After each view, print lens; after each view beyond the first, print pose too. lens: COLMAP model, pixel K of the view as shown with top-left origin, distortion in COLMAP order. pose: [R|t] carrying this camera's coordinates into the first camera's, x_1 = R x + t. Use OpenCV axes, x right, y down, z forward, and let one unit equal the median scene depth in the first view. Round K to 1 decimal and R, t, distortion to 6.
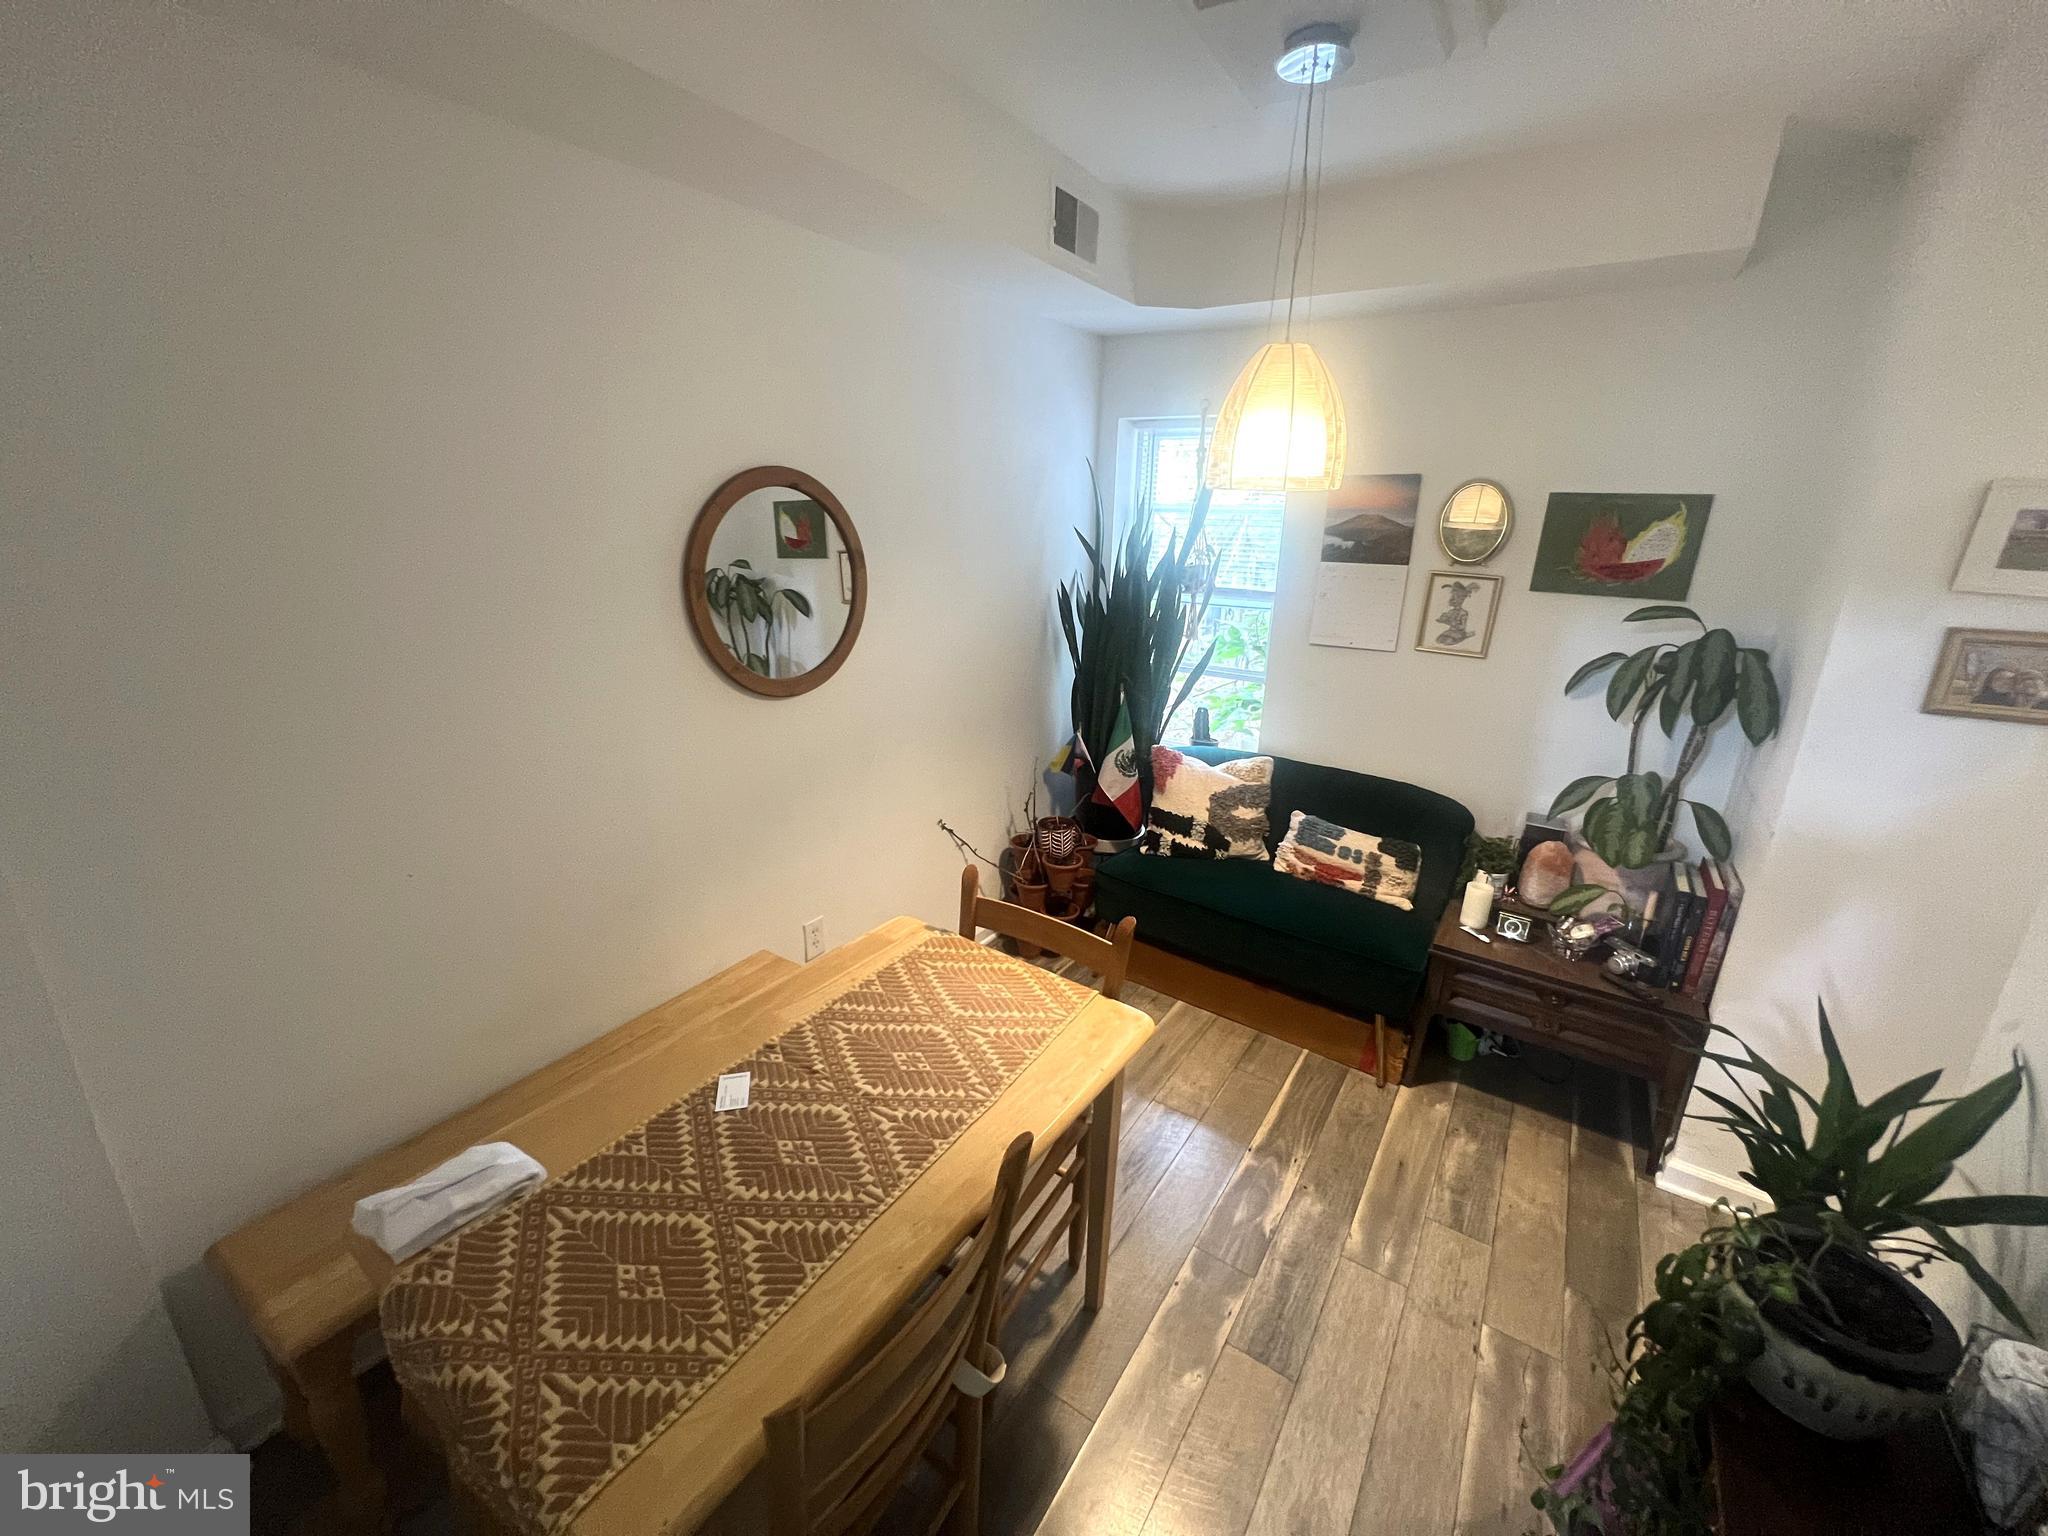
lens RADIAL K [[823.5, 0, 1017.7], [0, 823.5, 764.5], [0, 0, 1]] dist [0.000548, 0.000152]
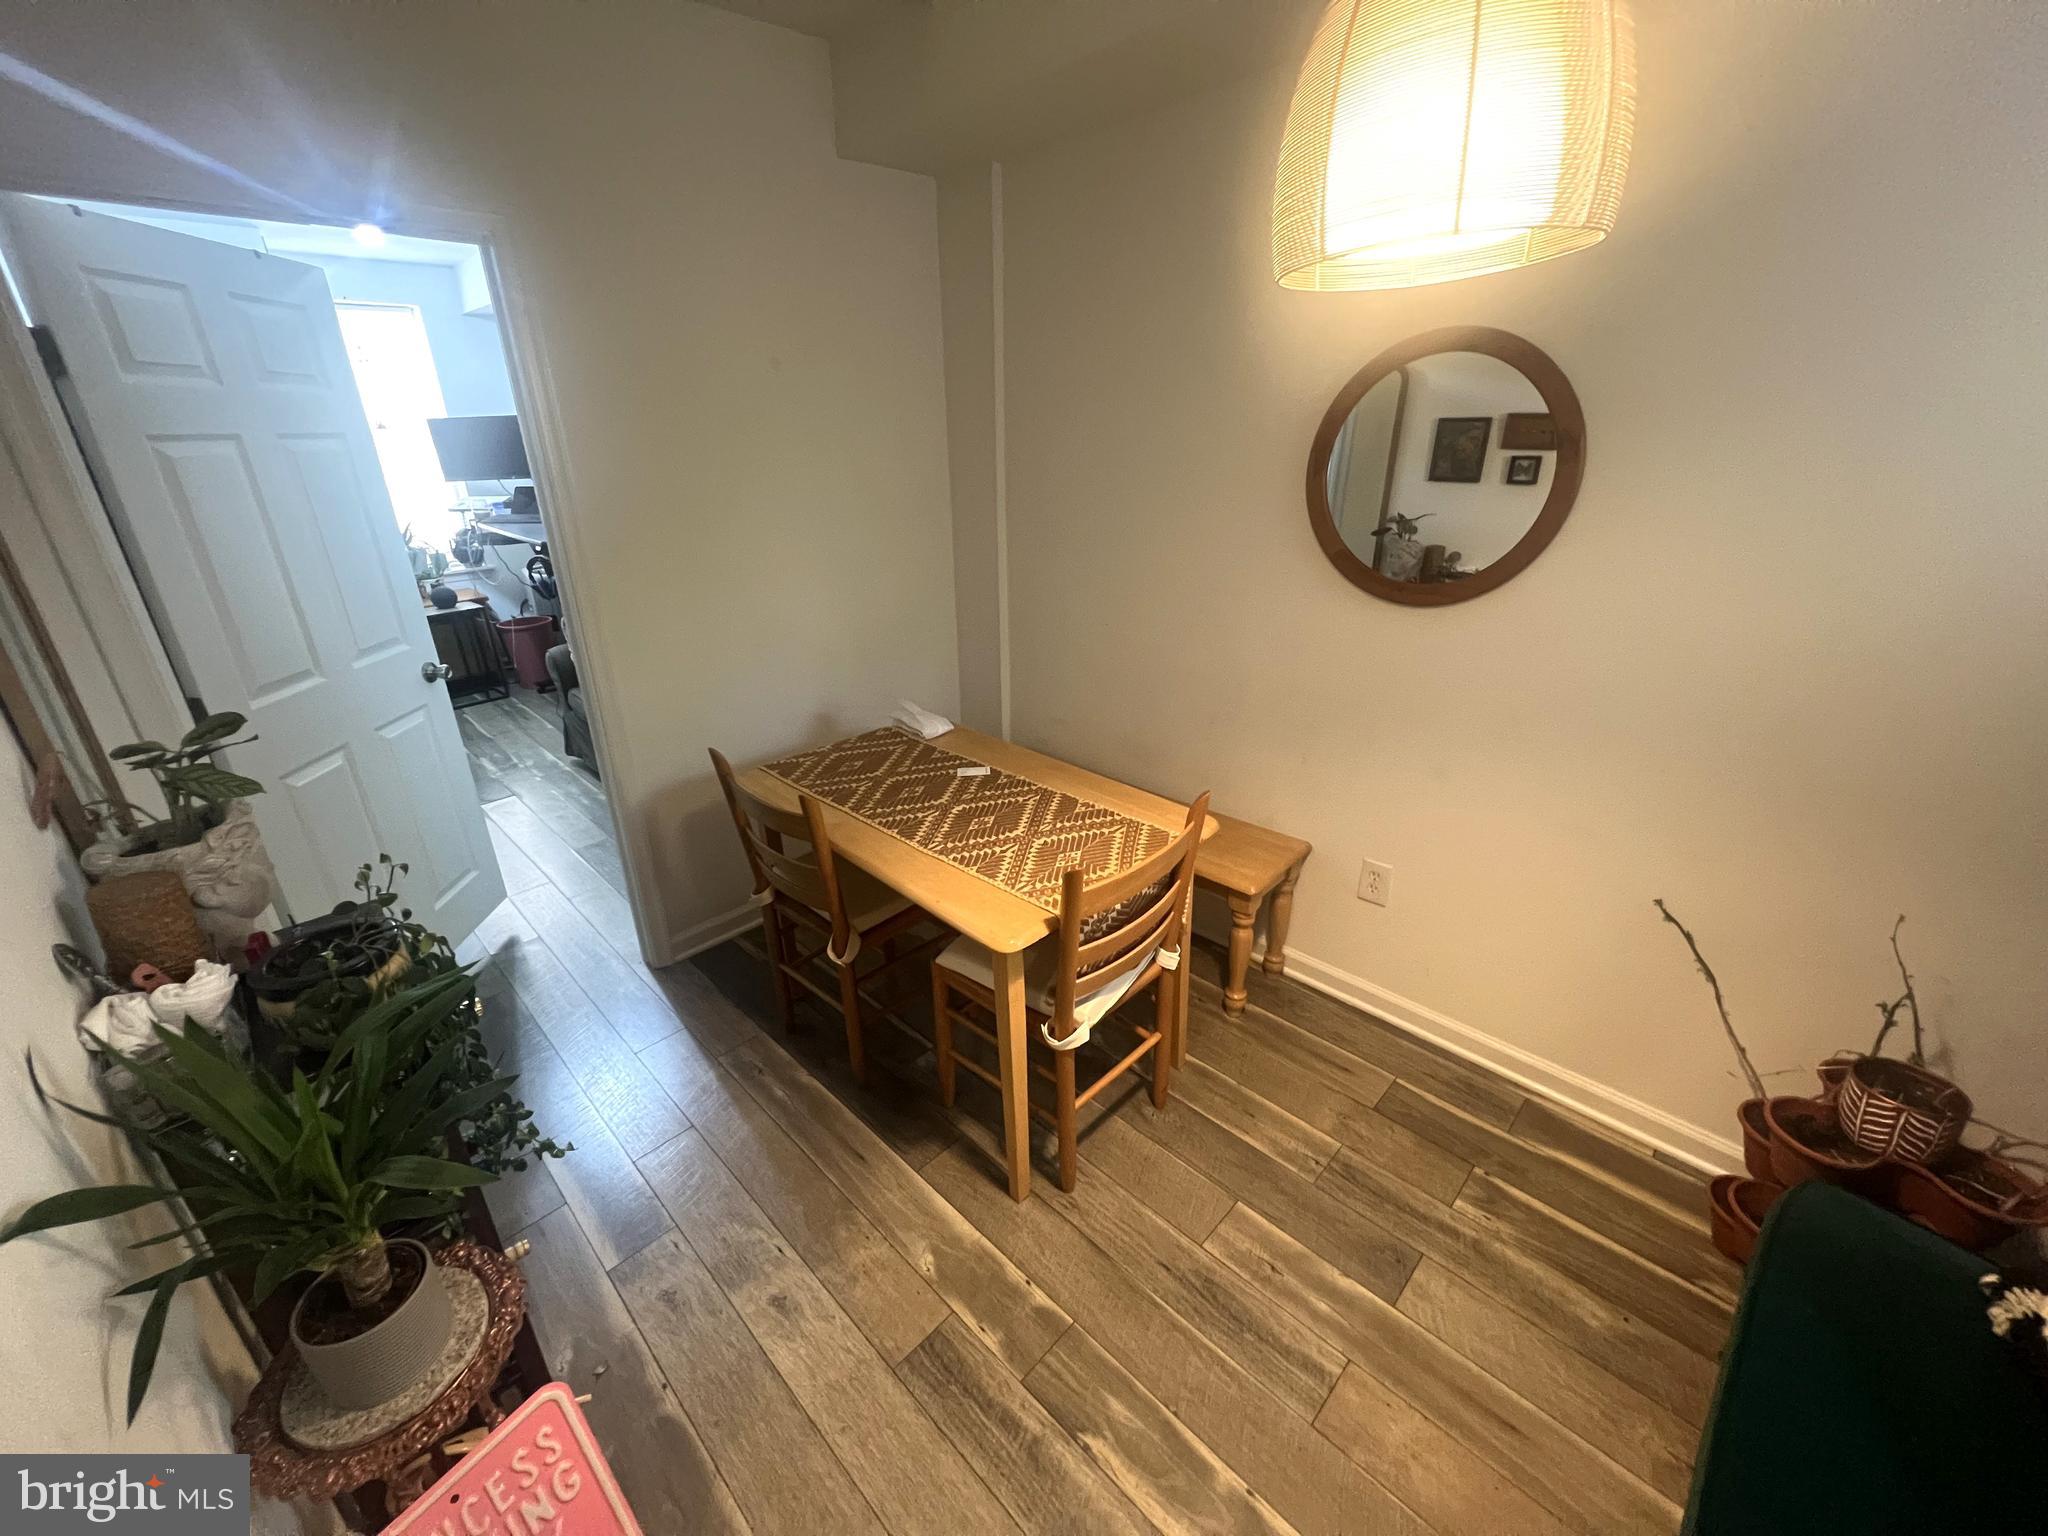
lens RADIAL K [[823.5, 0, 1016.2], [0, 823.5, 761.4], [0, 0, 1]] dist [0.000548, 0.000152]
pose [[-0.195583, 0.359452, -0.912437, 0.887232], [-0.275281, 0.872876, 0.402875, -0.235332], [0.941259, 0.329972, -0.071770, 0.958720]]
